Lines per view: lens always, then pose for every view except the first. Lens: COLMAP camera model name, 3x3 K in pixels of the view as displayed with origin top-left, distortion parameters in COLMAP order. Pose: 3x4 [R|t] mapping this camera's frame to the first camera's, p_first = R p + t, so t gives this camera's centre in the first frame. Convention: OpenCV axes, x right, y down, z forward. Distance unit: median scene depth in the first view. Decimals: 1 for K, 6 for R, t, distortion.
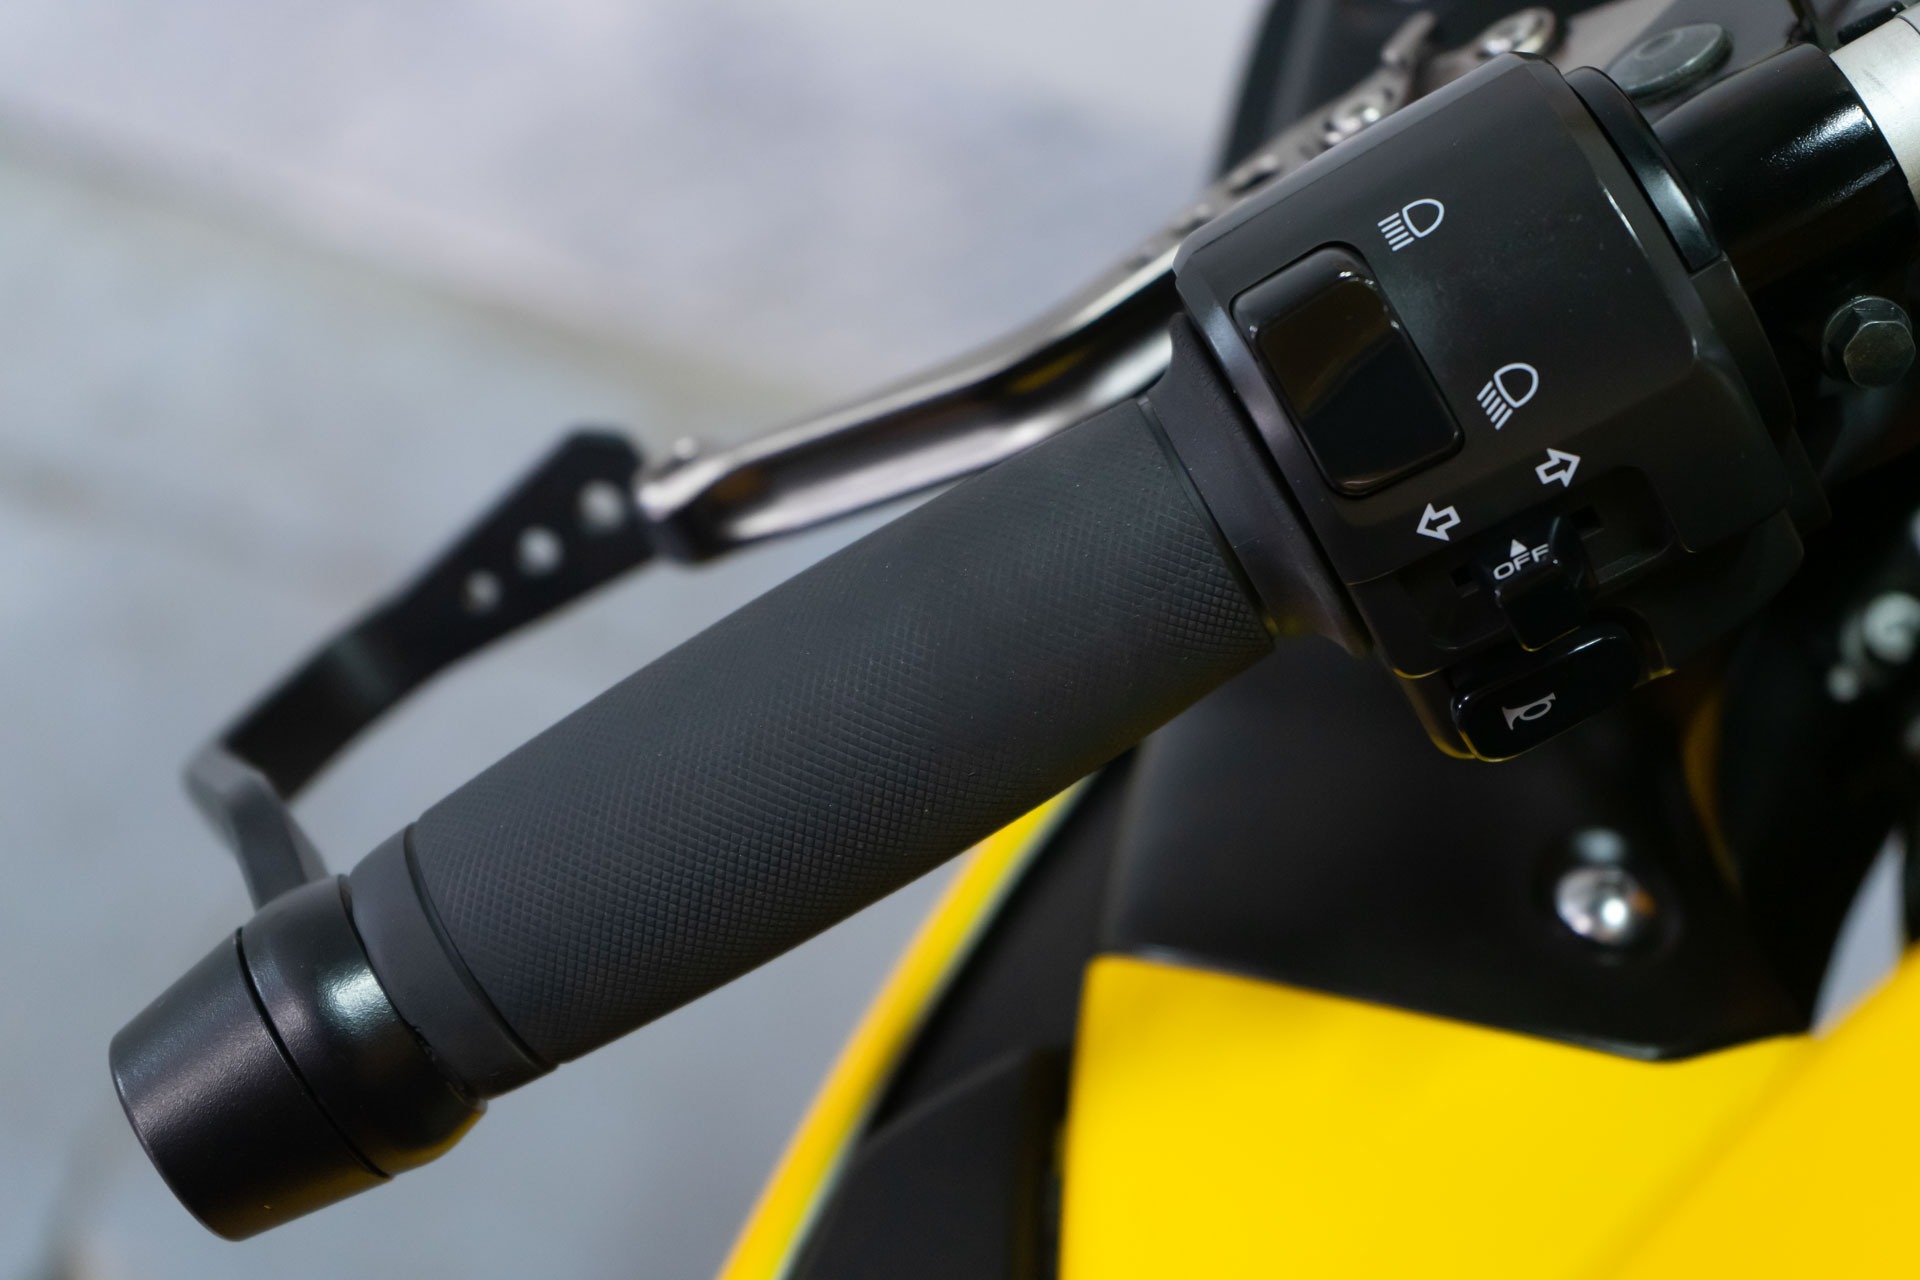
lens RADIAL K [[3546.0, 0, 960.3], [0, 3546.0, 640.9], [0, 0, 1]] dist [0.087534, 0.000000]
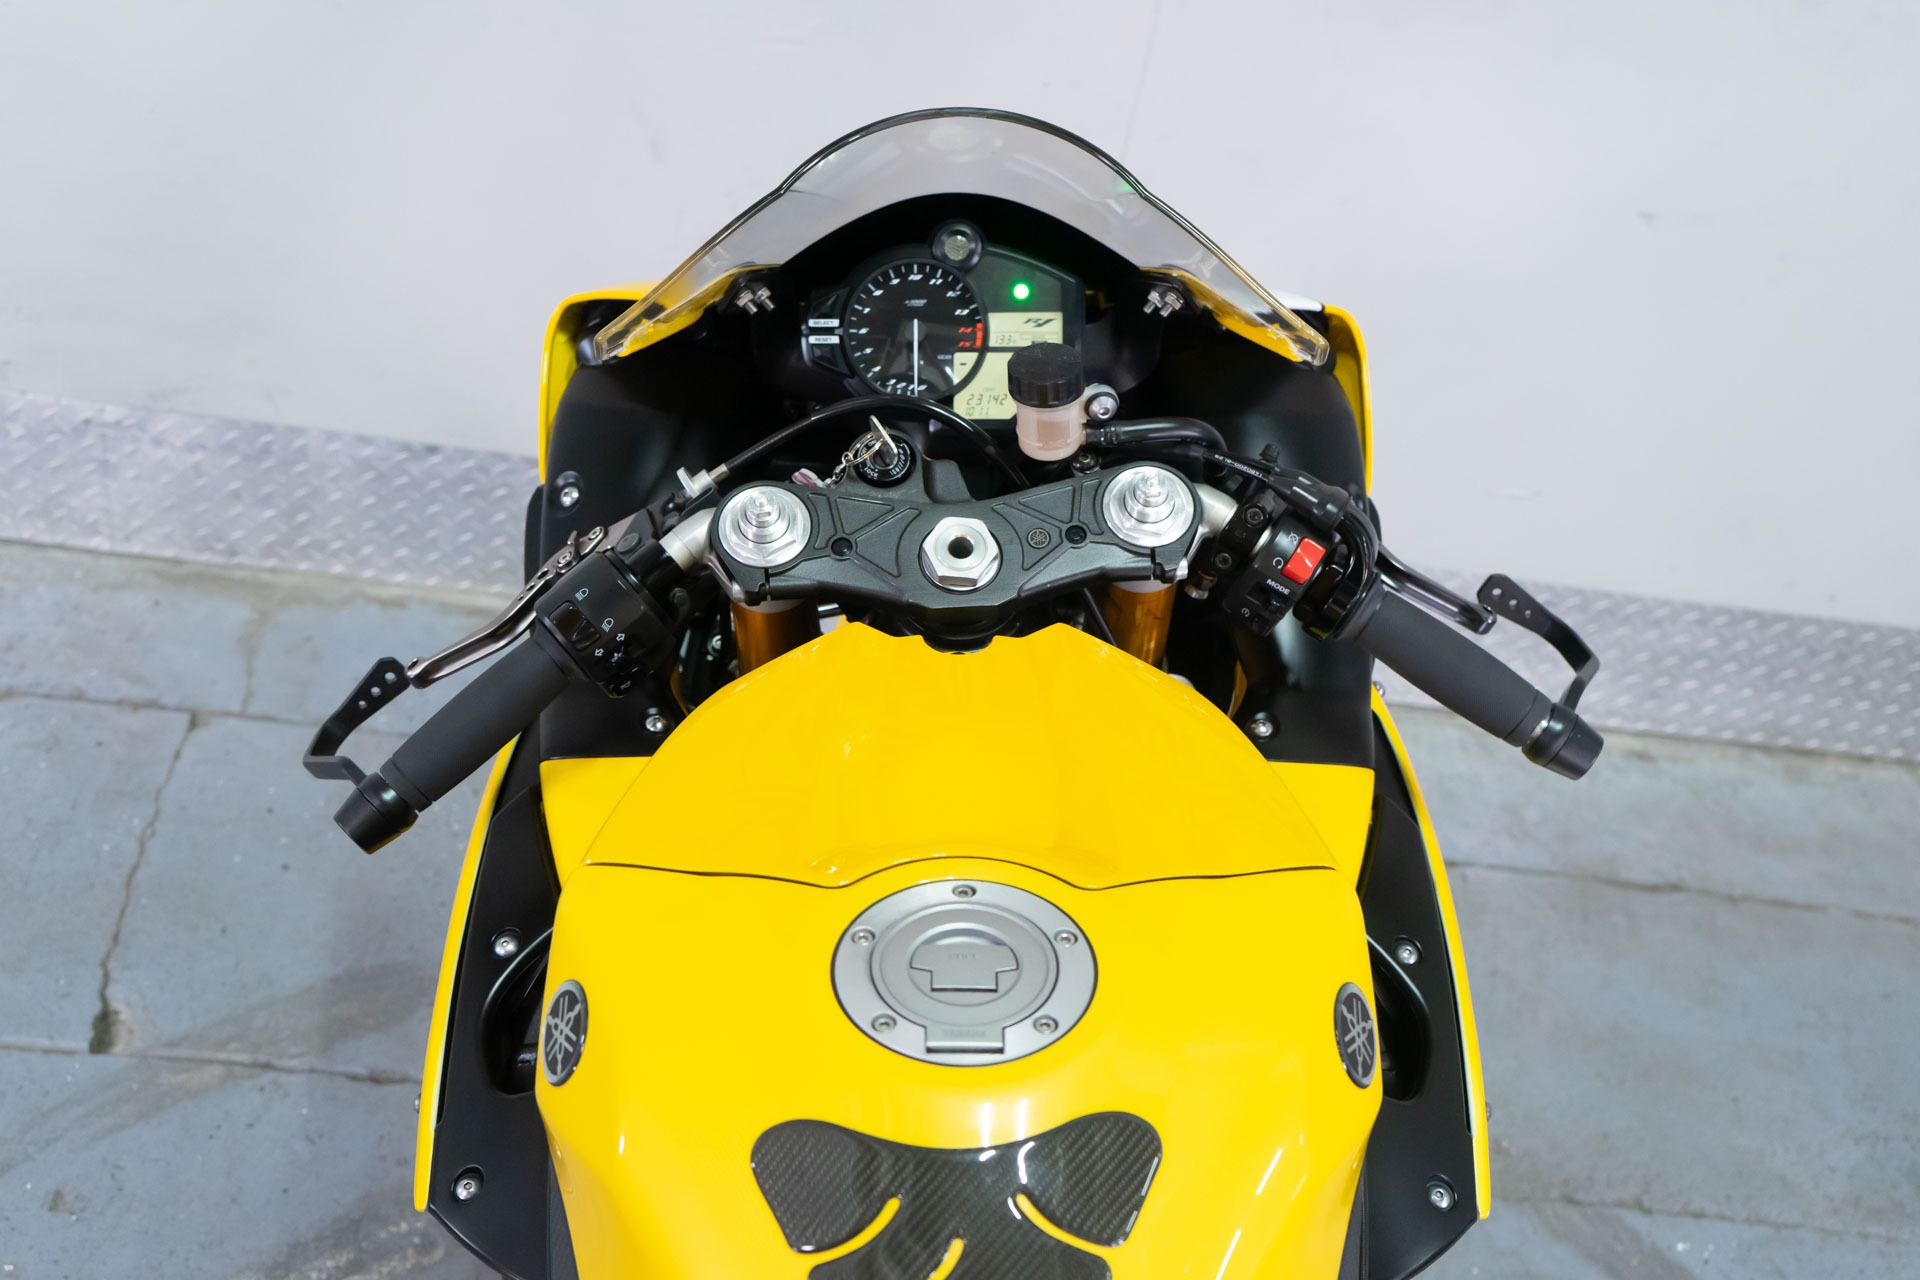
lens RADIAL K [[2221.3, 0, 957.0], [0, 2221.3, 643.4], [0, 0, 1]] dist [0.003244, 0.000000]
pose [[0.945279, -0.191678, 0.264021, -0.191048], [0.187571, 0.981398, 0.040925, -0.072644], [-0.266954, 0.010837, 0.963648, -1.940563]]
